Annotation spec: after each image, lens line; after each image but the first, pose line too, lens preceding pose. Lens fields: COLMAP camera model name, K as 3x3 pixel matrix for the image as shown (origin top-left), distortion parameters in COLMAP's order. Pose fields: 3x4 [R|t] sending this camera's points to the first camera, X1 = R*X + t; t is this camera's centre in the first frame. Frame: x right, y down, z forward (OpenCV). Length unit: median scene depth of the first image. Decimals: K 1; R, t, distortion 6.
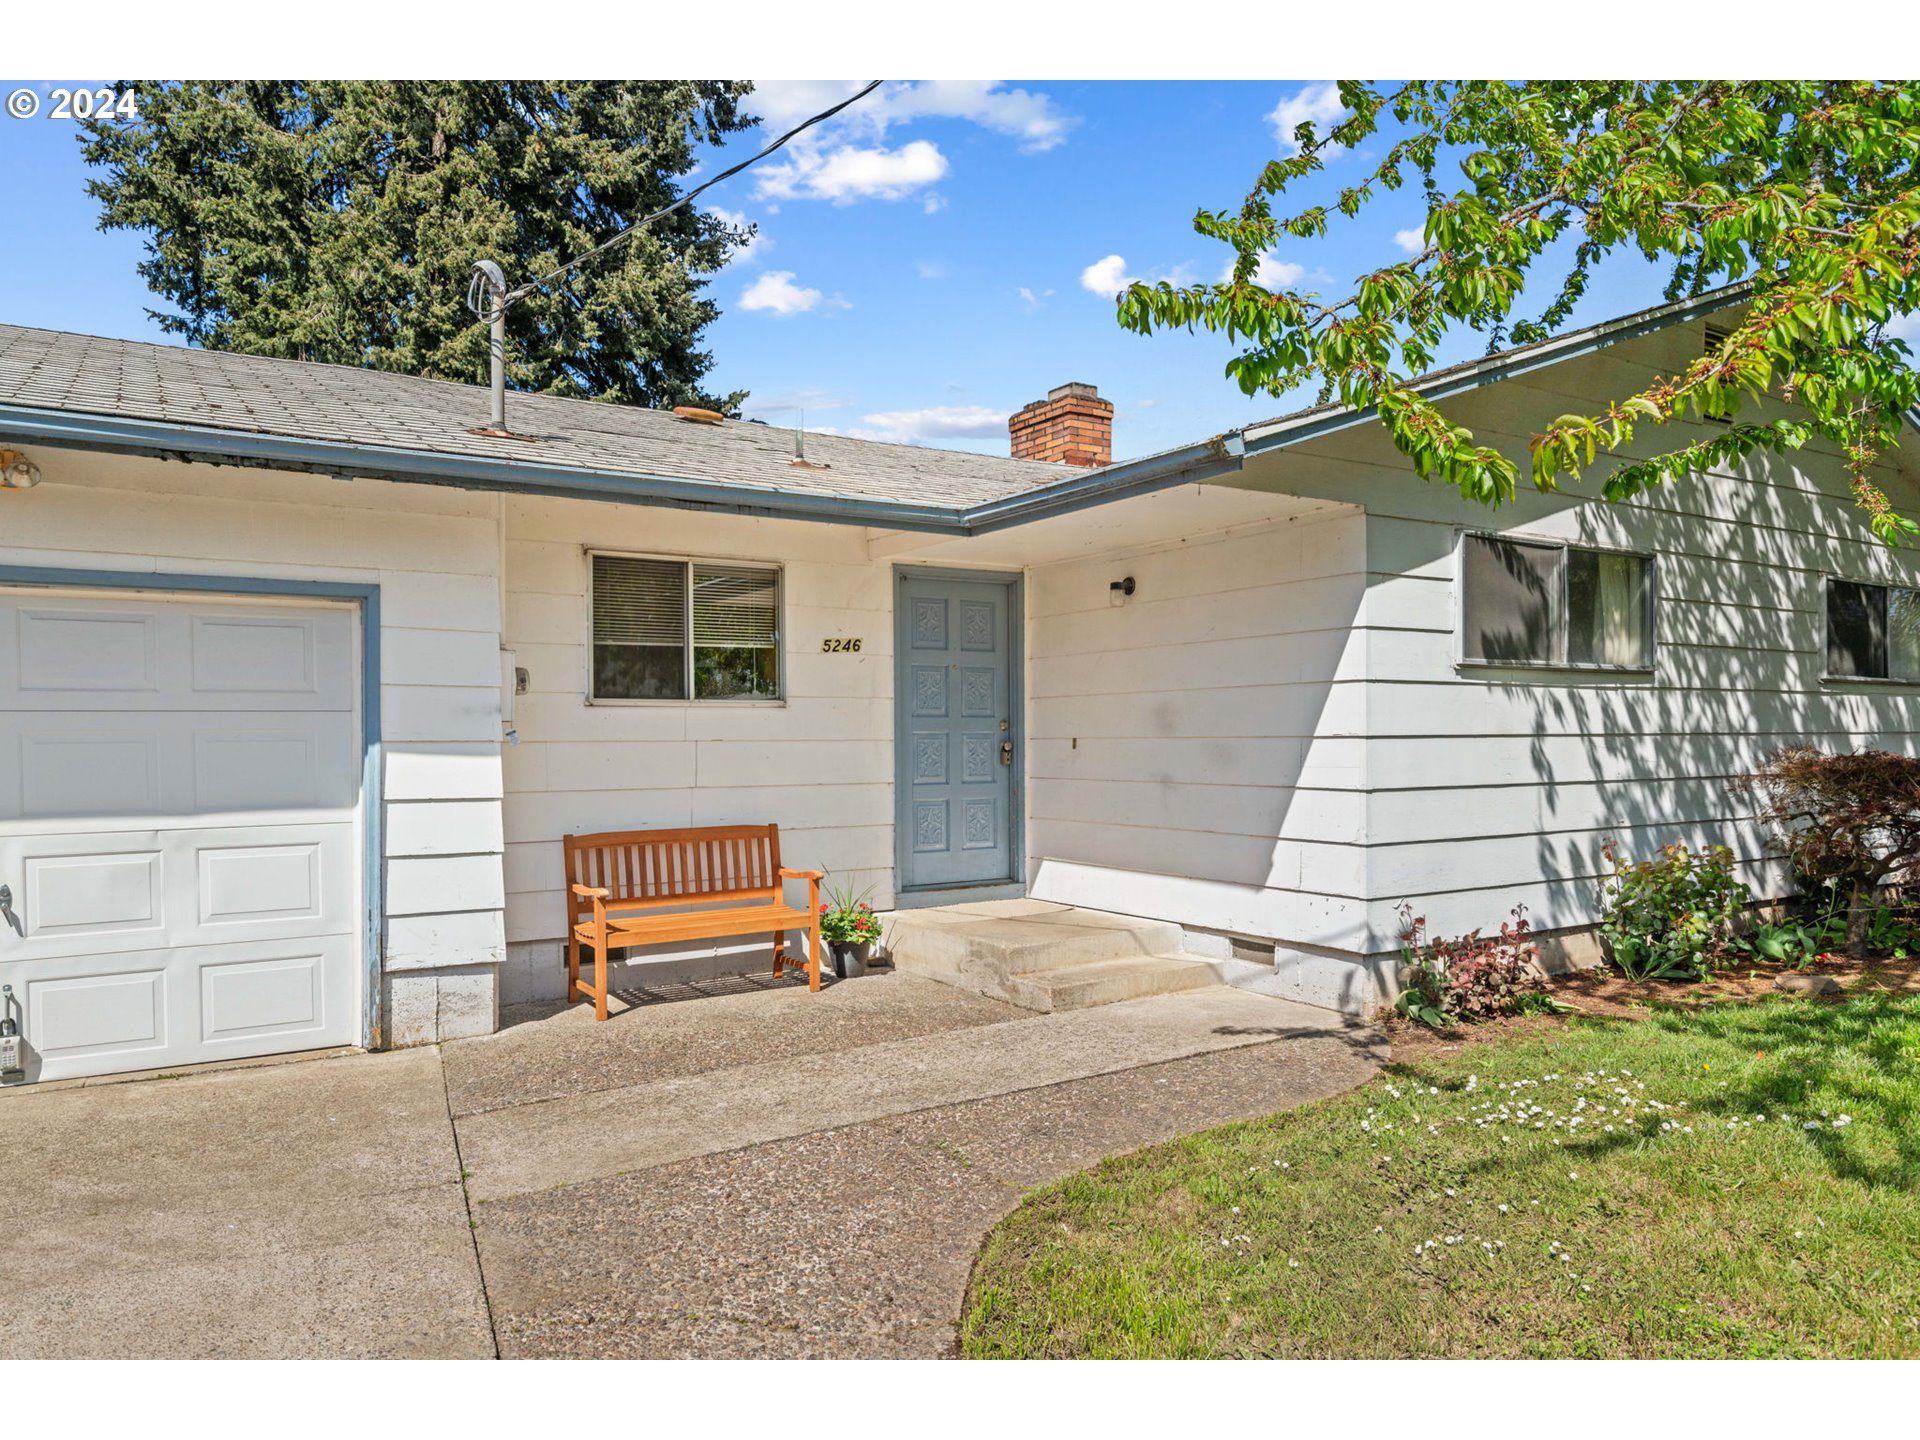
lens RADIAL K [[1331.4, 0, 953.3], [0, 1331.4, 767.2], [0, 0, 1]] dist [0.003074, 0.001829]
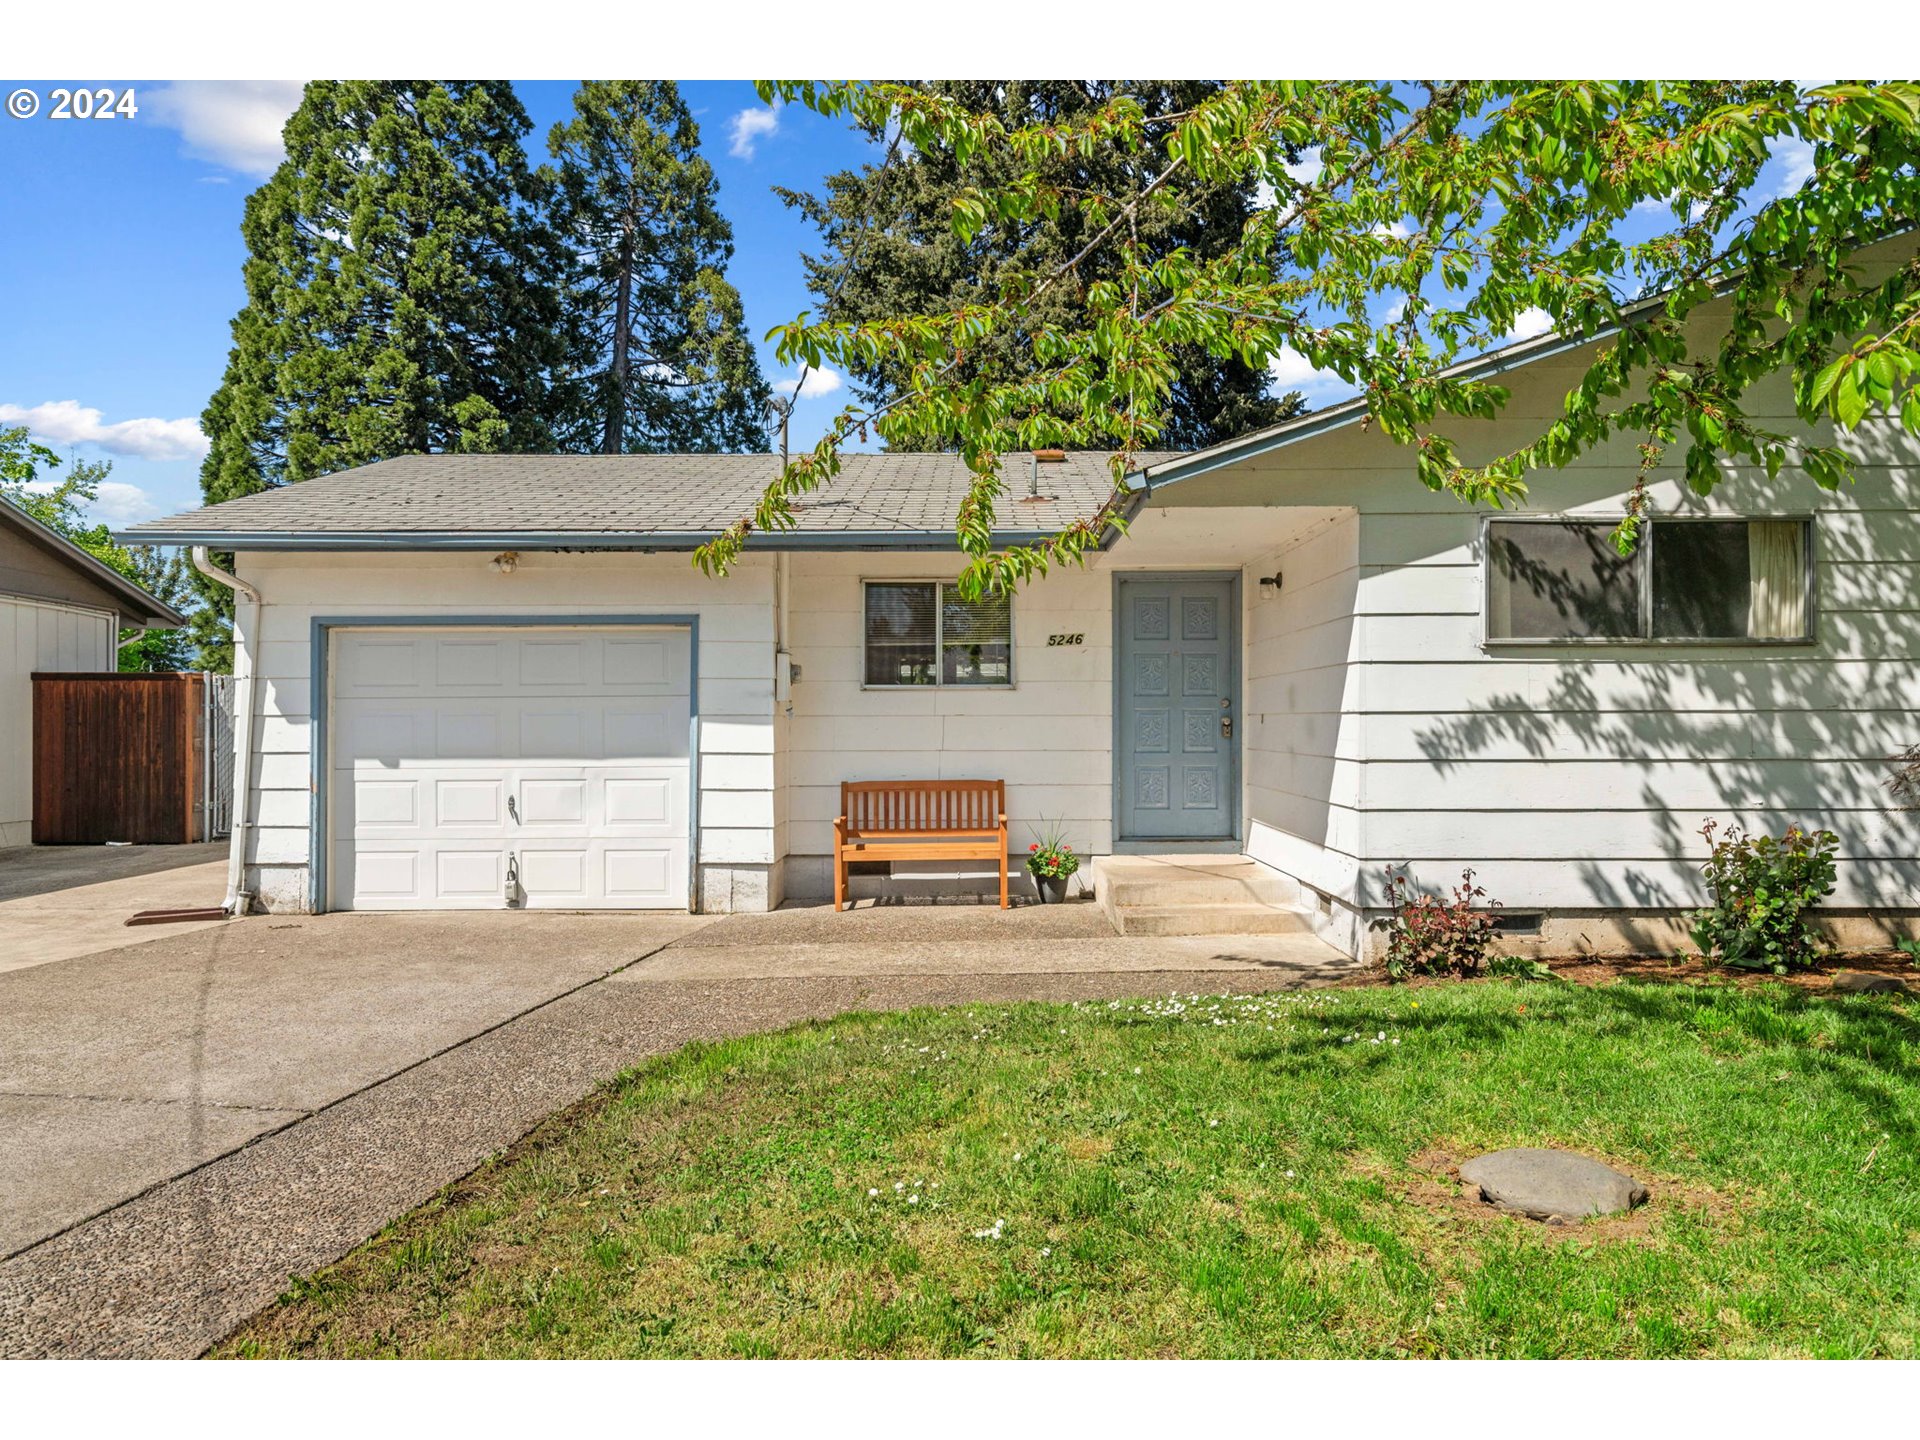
lens RADIAL K [[1336.8, 0, 960.0], [0, 1336.8, 720.0], [0, 0, 1]] dist [-0.008429, 0.001382]
pose [[0.826997, 0.004056, -0.562191, 0.570395], [-0.015021, 0.999776, -0.014883, 0.004421], [0.562005, 0.020753, 0.826873, -0.098513]]
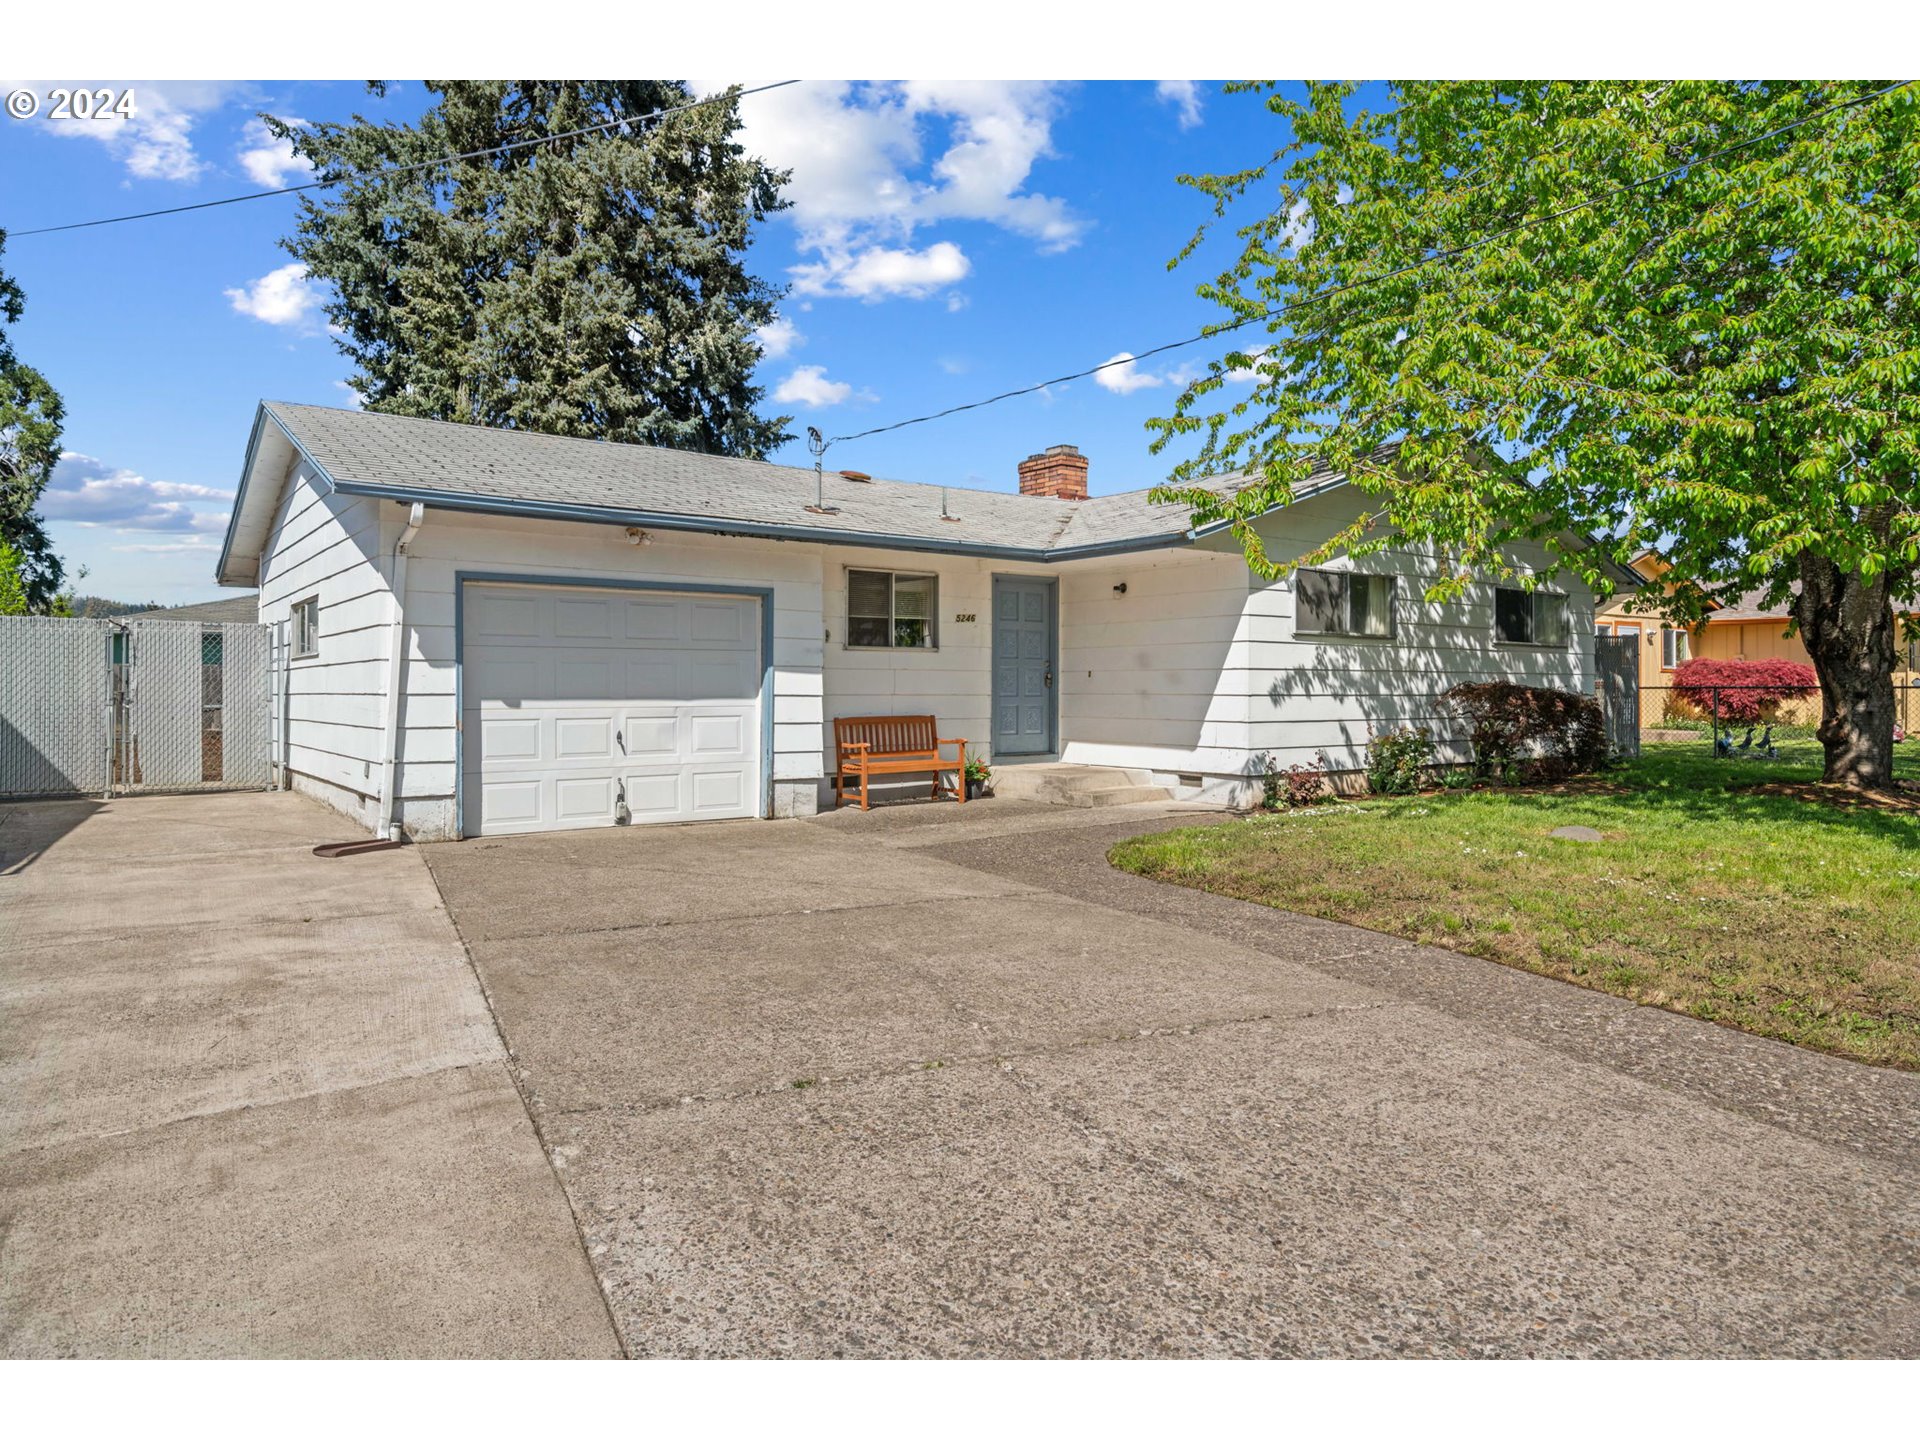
lens RADIAL K [[1336.8, 0, 960.0], [0, 1336.8, 720.0], [0, 0, 1]] dist [-0.008429, 0.001382]
pose [[0.996168, 0.005707, 0.087272, -0.262281], [-0.005444, 0.999980, -0.003255, 0.055479], [-0.087289, 0.002768, 0.996179, -0.850096]]
